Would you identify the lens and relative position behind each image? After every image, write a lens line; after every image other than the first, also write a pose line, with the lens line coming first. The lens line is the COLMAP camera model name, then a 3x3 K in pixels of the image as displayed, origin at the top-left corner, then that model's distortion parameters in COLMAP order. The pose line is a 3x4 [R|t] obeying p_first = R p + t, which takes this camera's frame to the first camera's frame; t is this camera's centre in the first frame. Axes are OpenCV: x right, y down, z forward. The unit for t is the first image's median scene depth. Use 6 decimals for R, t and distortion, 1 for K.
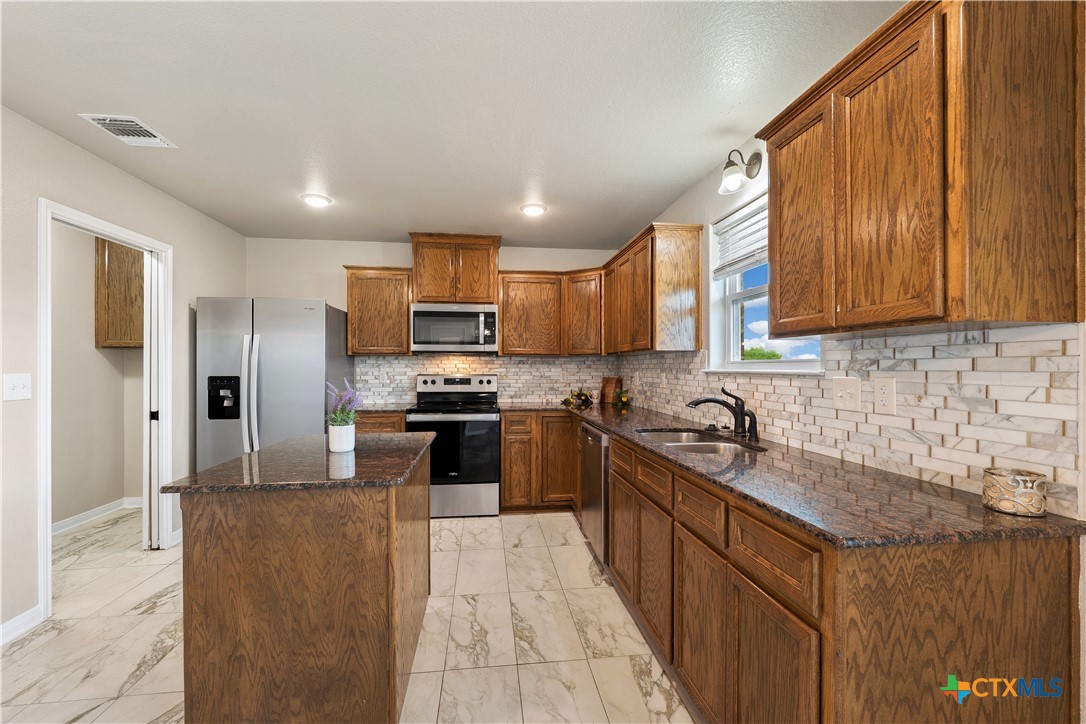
lens RADIAL K [[441.7, 0, 540.9], [0, 441.7, 365.8], [0, 0, 1]] dist [-0.001226, -0.000188]
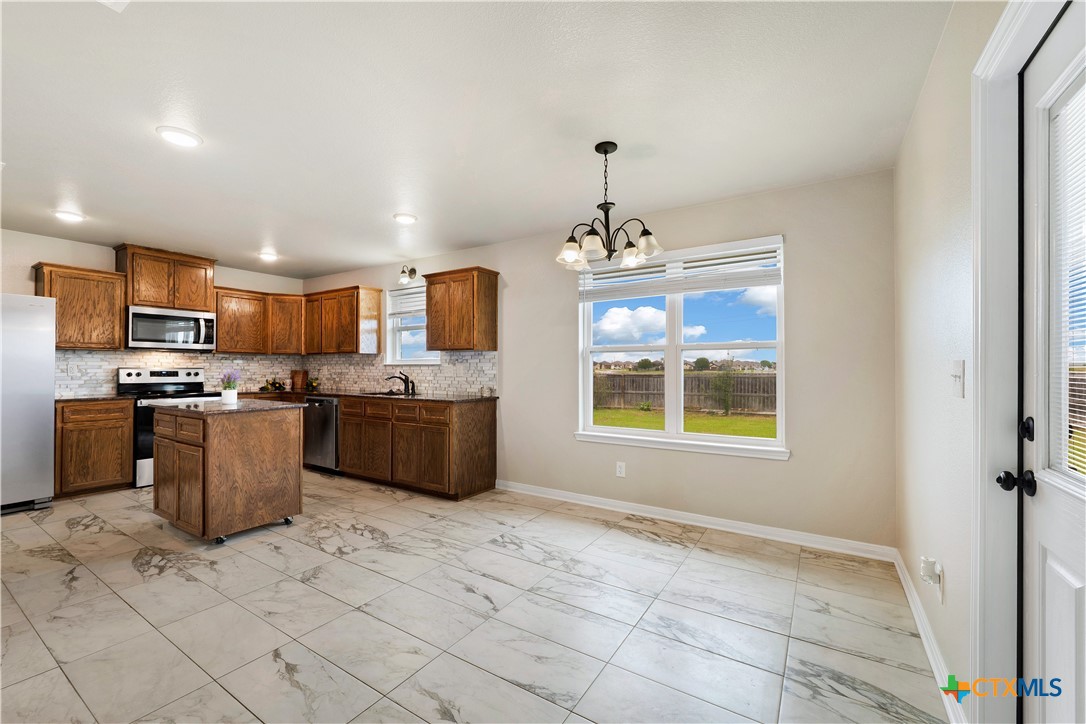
lens RADIAL K [[441.7, 0, 540.9], [0, 441.7, 365.8], [0, 0, 1]] dist [-0.001226, -0.000188]
pose [[0.639553, 0.004306, 0.768735, -0.661813], [-0.003272, 0.999991, -0.002879, 0.021005], [-0.768740, -0.000674, 0.639561, -0.759923]]
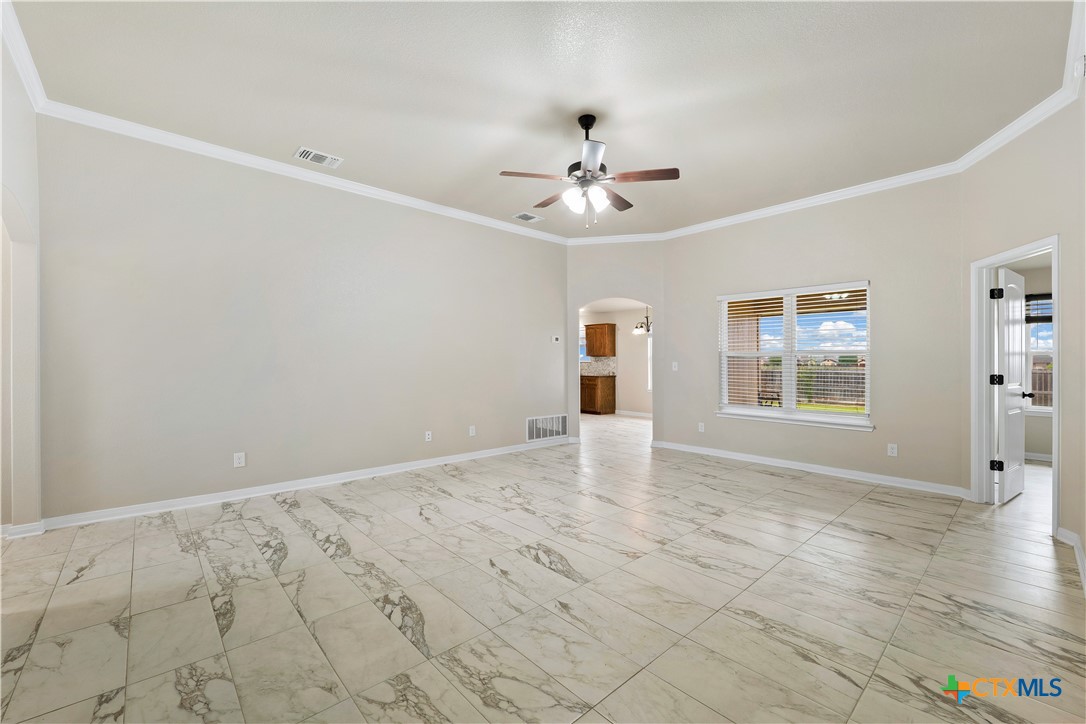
lens RADIAL K [[441.7, 0, 540.9], [0, 441.7, 365.8], [0, 0, 1]] dist [-0.001226, -0.000188]
pose [[0.817798, -0.003581, 0.575494, -2.216389], [0.002584, 0.999993, 0.002550, 0.032365], [-0.575500, -0.000598, 0.817802, -2.323324]]
